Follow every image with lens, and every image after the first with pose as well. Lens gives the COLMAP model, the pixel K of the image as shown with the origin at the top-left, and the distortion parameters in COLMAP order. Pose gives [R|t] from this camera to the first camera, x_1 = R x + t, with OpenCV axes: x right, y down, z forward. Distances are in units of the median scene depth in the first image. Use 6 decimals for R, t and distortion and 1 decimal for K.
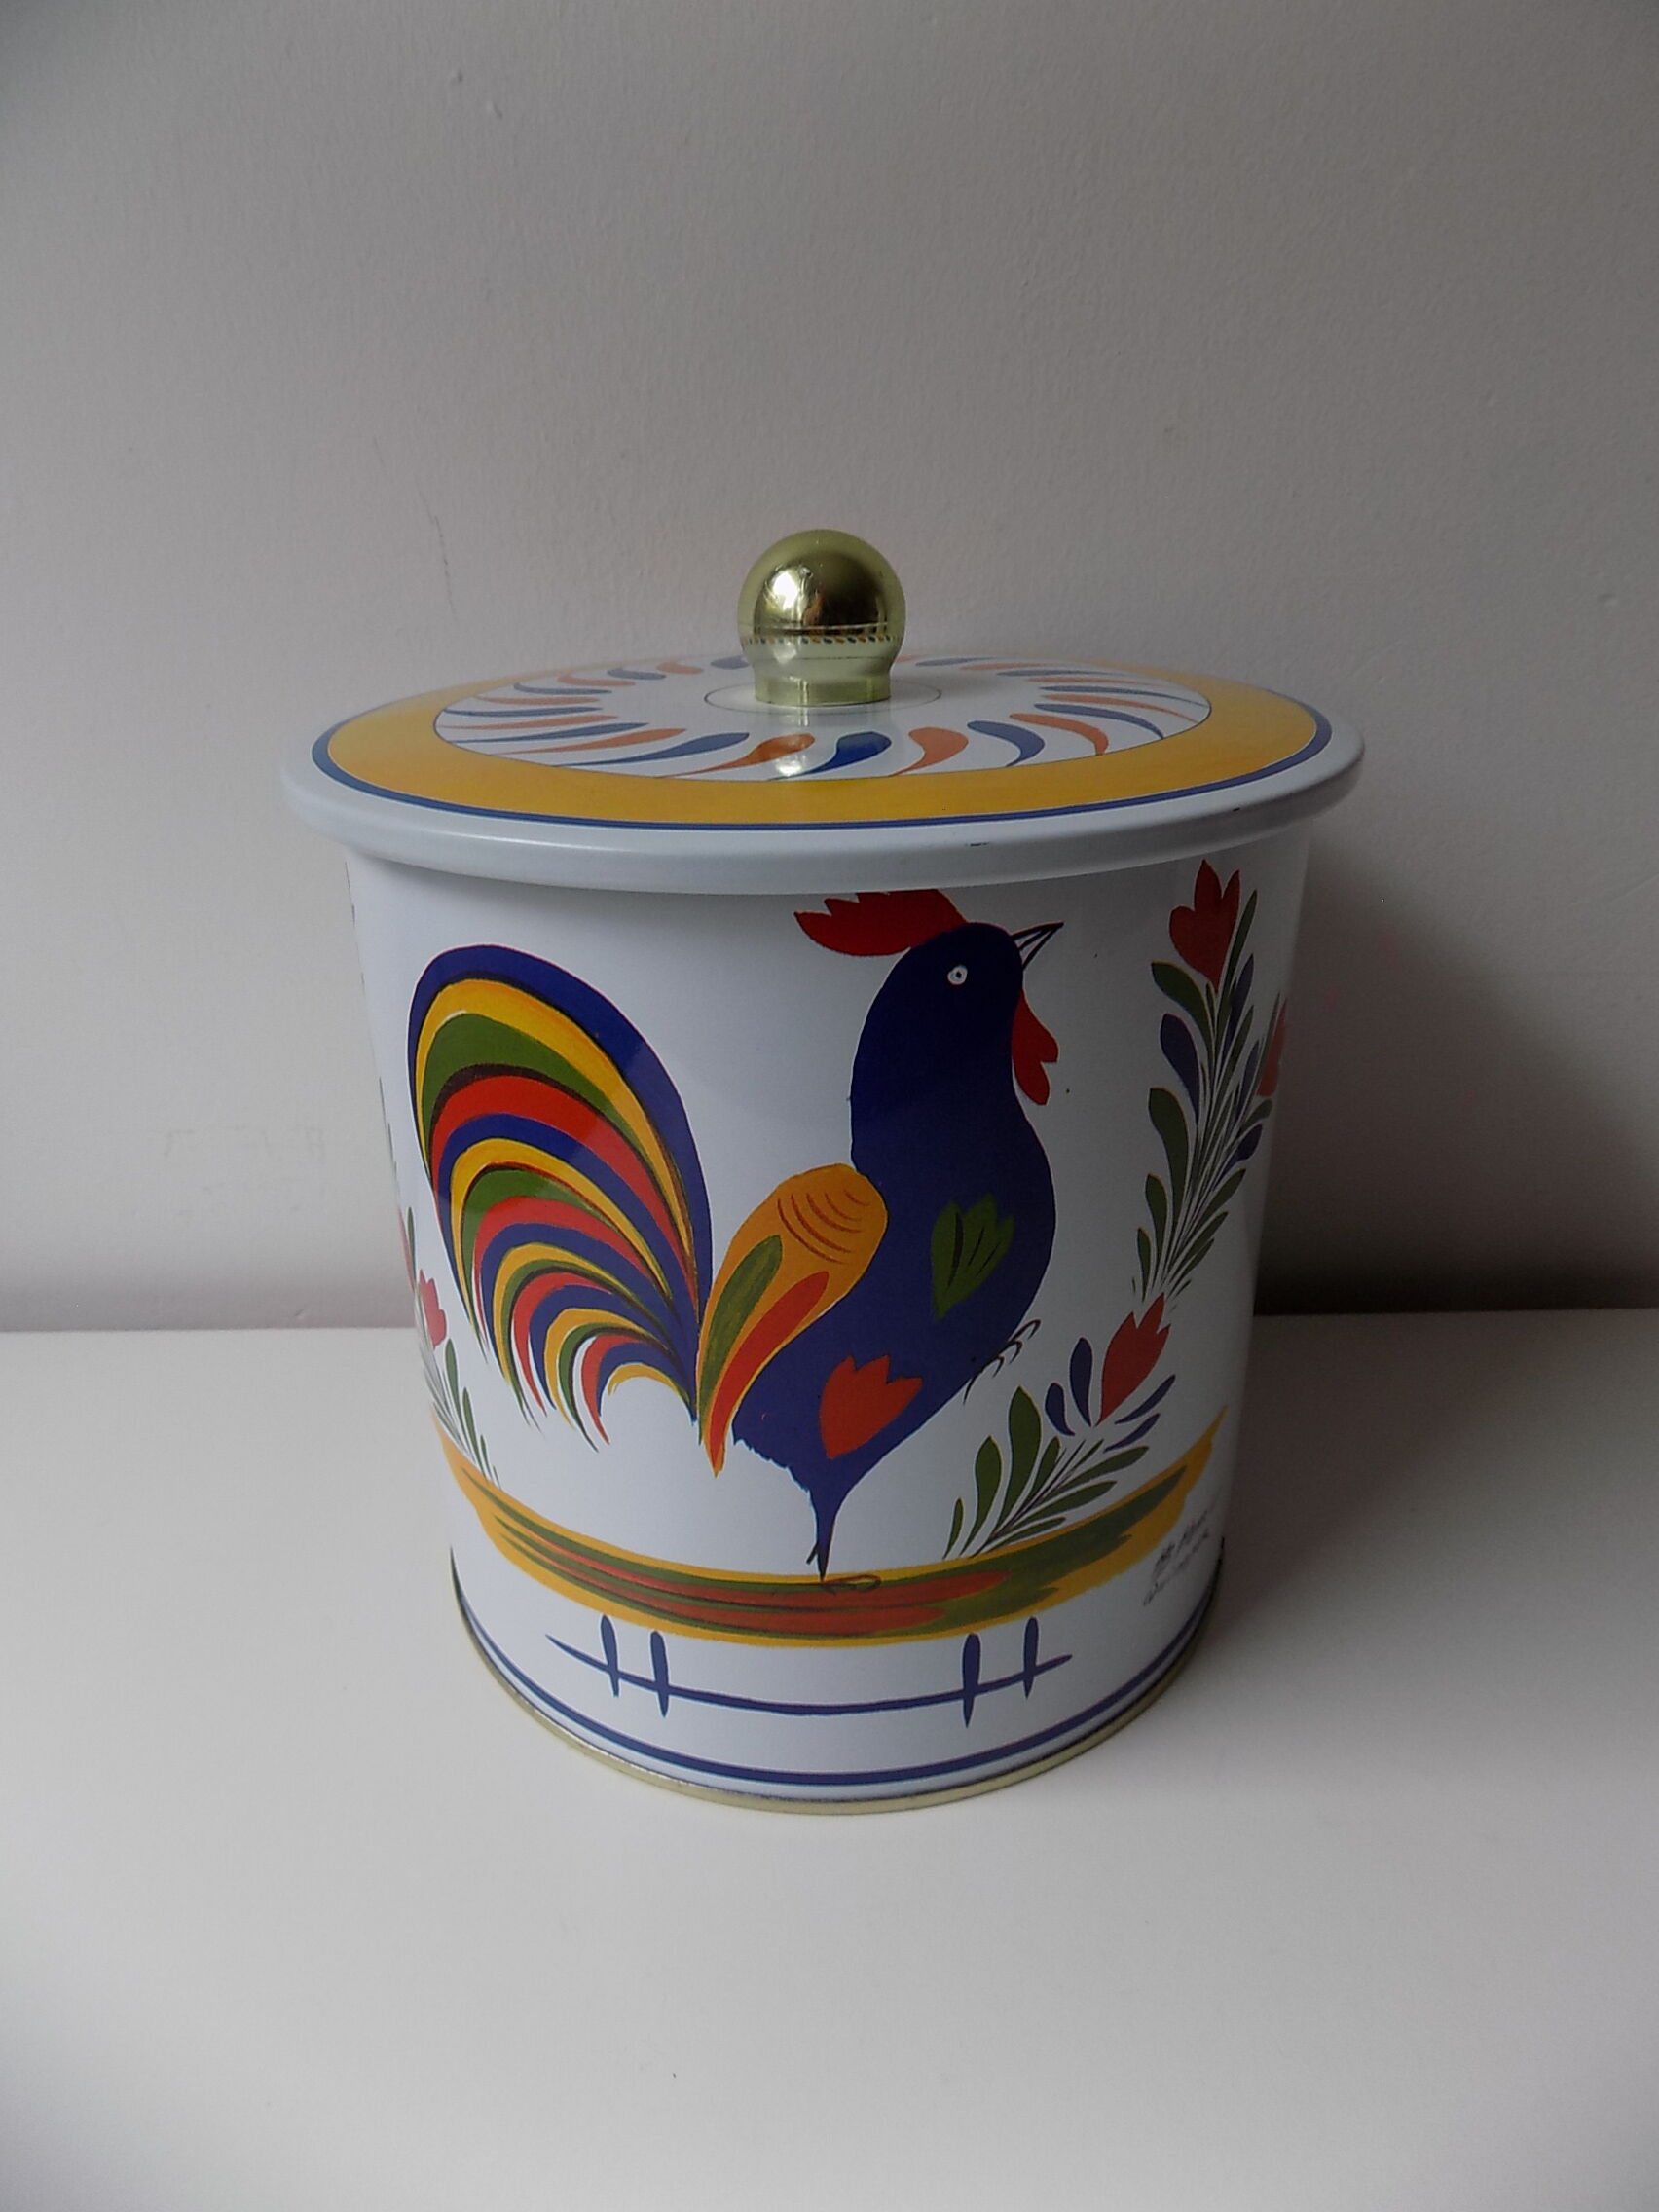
lens RADIAL K [[1476.5, 0, 828.2], [0, 1476.5, 1112.9], [0, 0, 1]] dist [-0.052496, 0.015338]
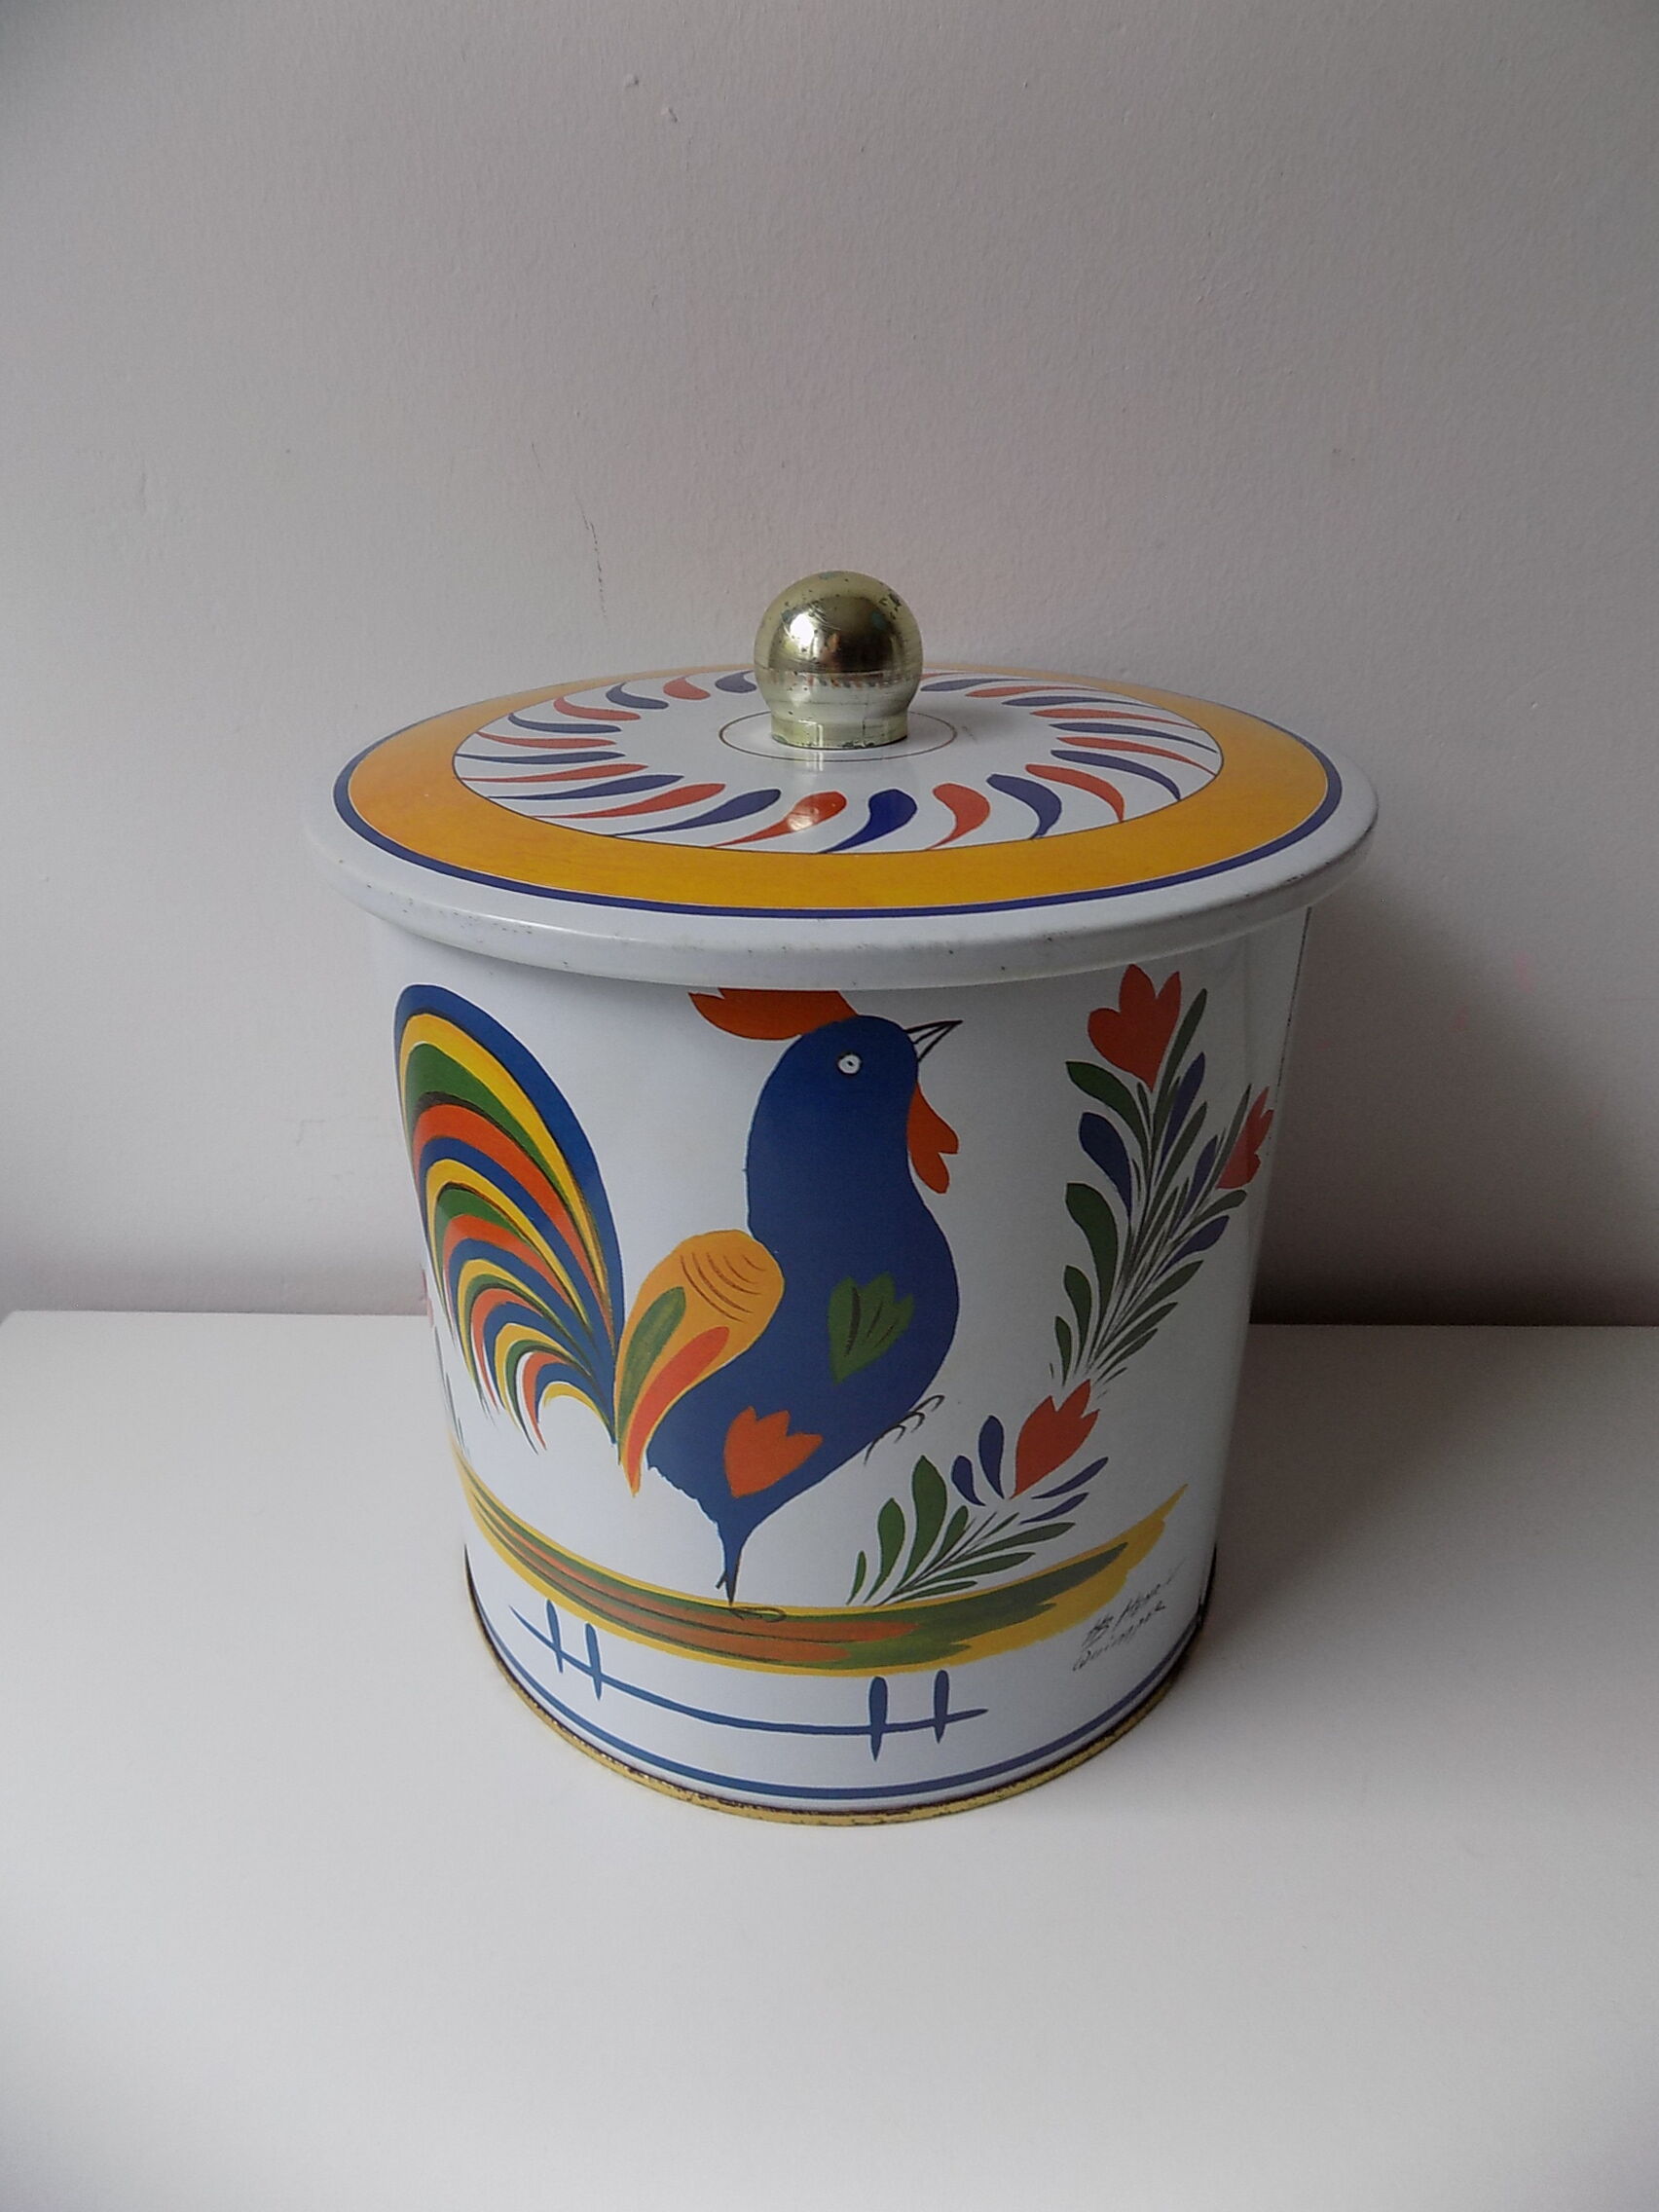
lens RADIAL K [[1476.5, 0, 834.9], [0, 1476.5, 1111.1], [0, 0, 1]] dist [-0.052496, 0.015338]
pose [[0.979920, 0.101989, -0.171333, 0.210372], [-0.092682, 0.993795, 0.061490, -0.101472], [0.176541, -0.044376, 0.983292, 0.004203]]
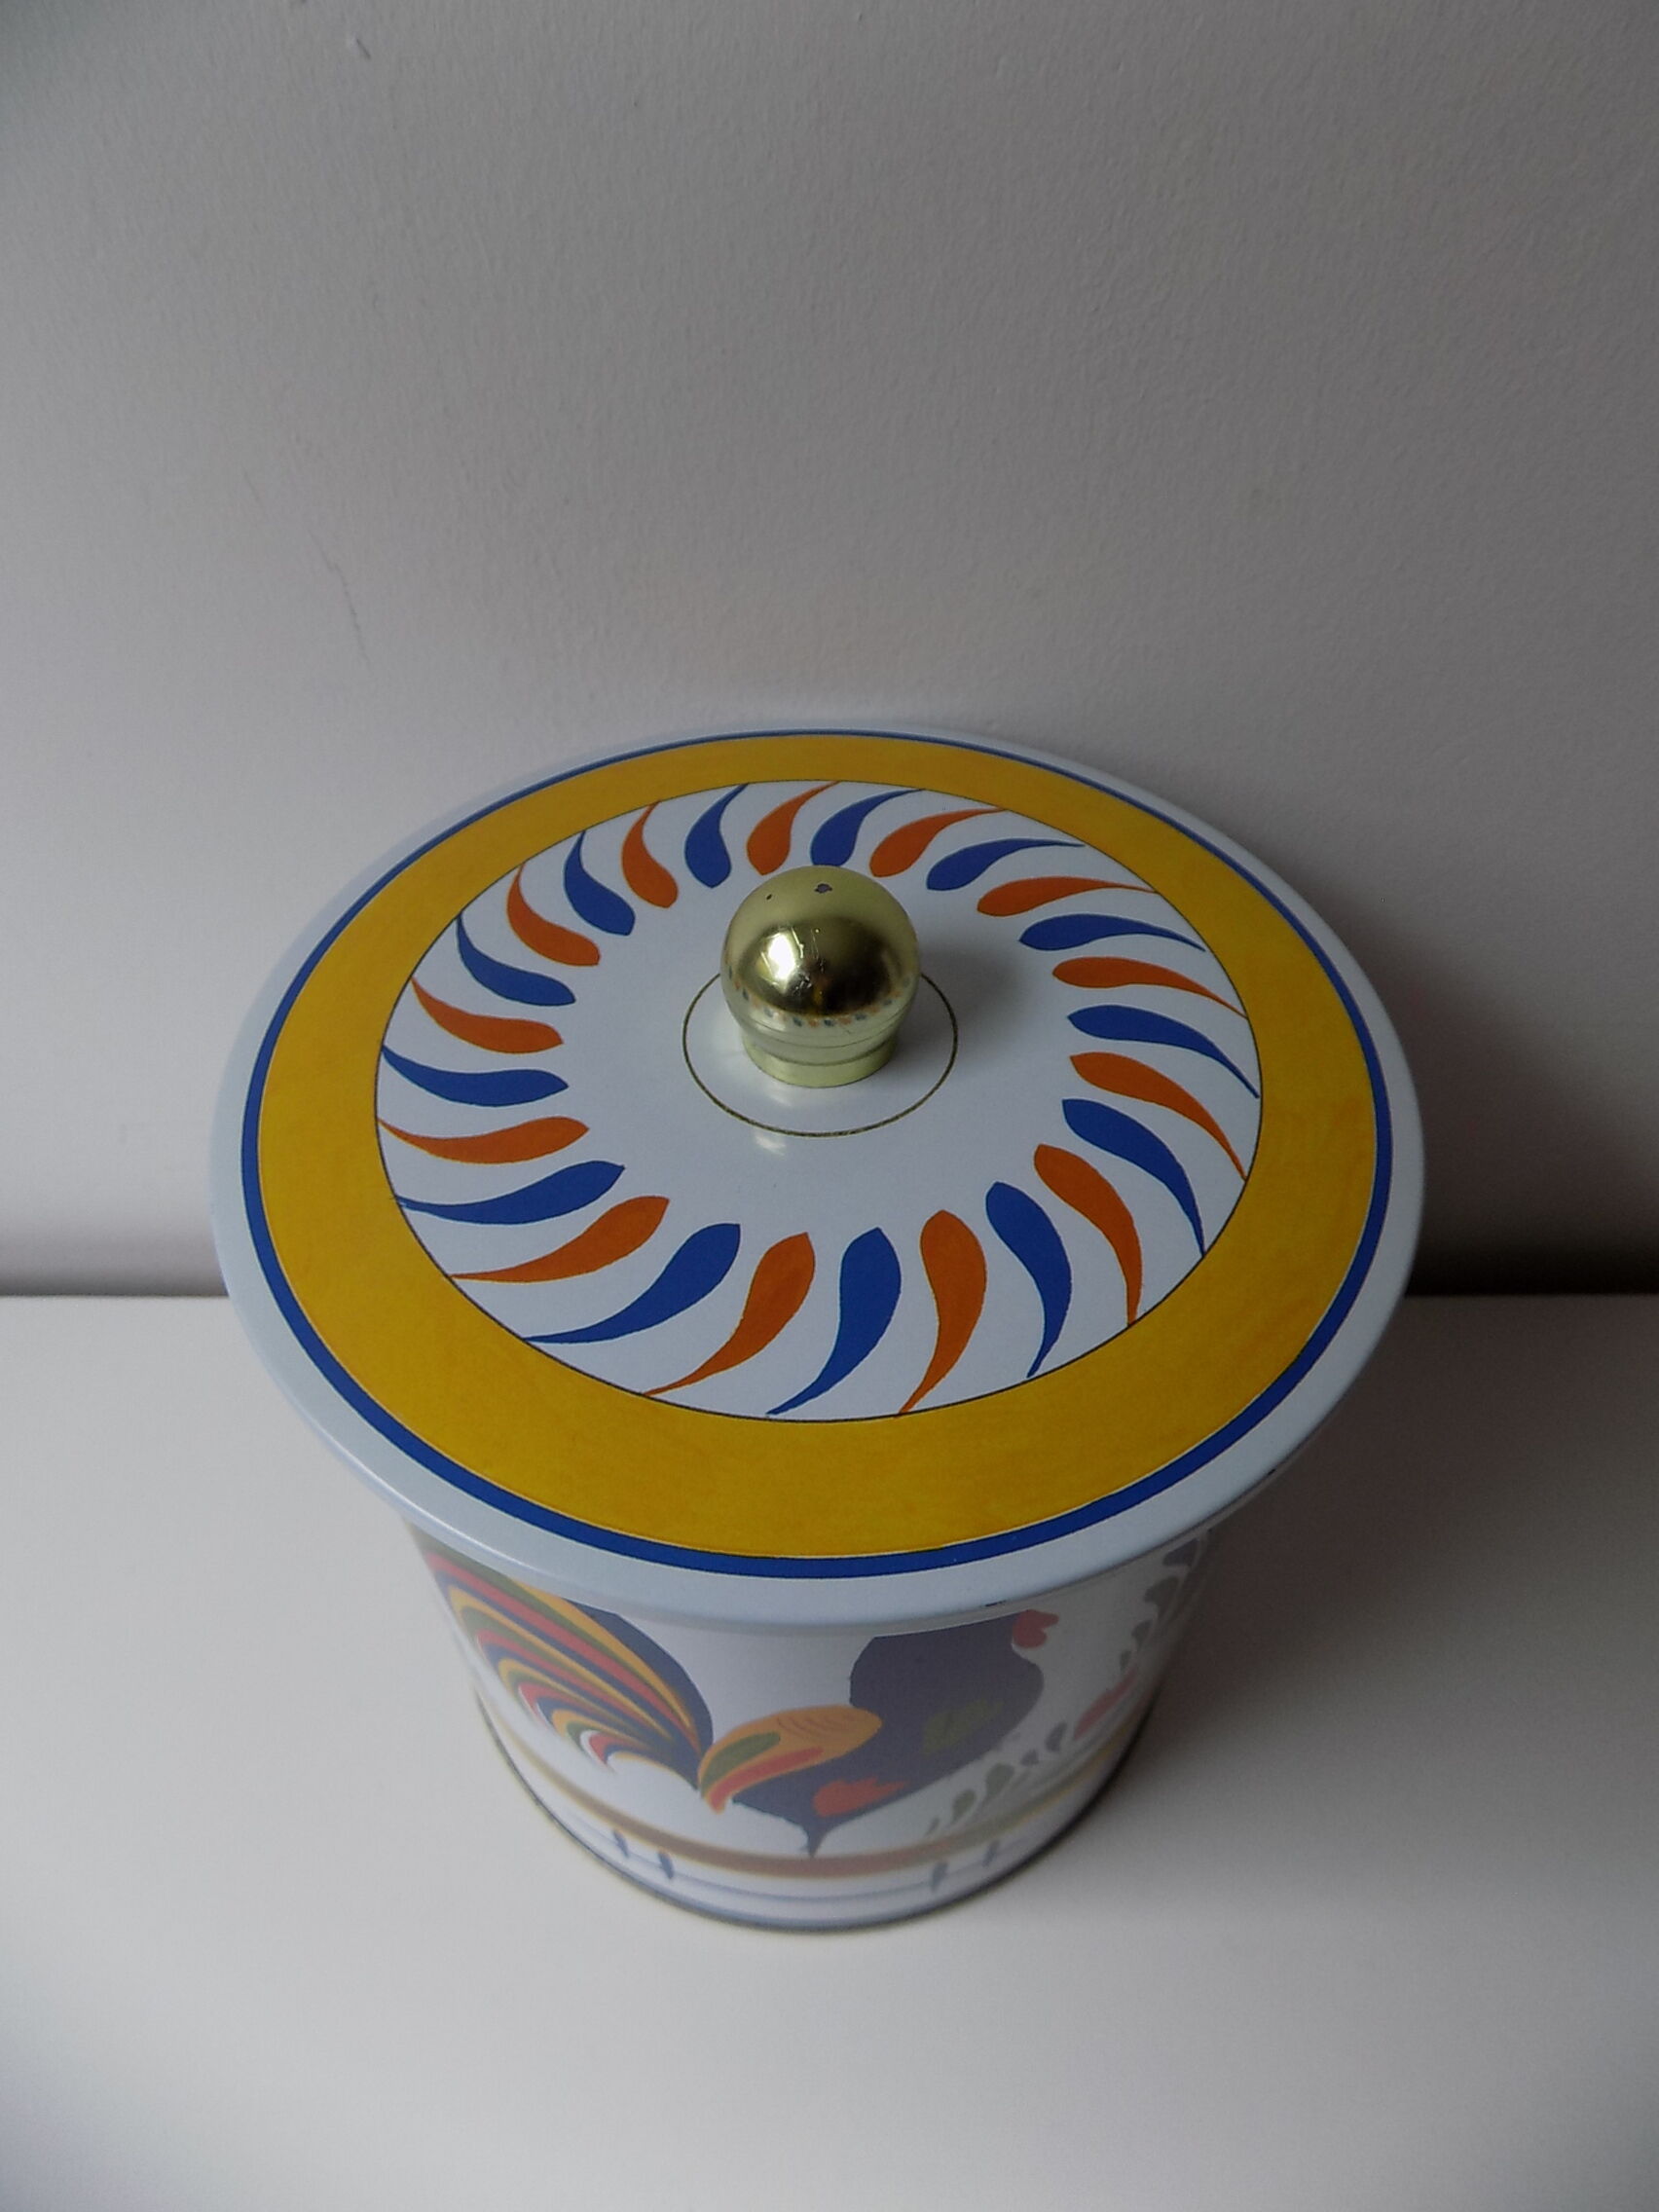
lens RADIAL K [[1476.5, 0, 835.9], [0, 1476.5, 1108.5], [0, 0, 1]] dist [-0.052496, 0.015338]
pose [[0.999534, 0.007524, 0.029573, -0.022823], [-0.018660, 0.917510, 0.397274, -0.651656], [-0.024144, -0.397641, 0.917223, 0.201419]]
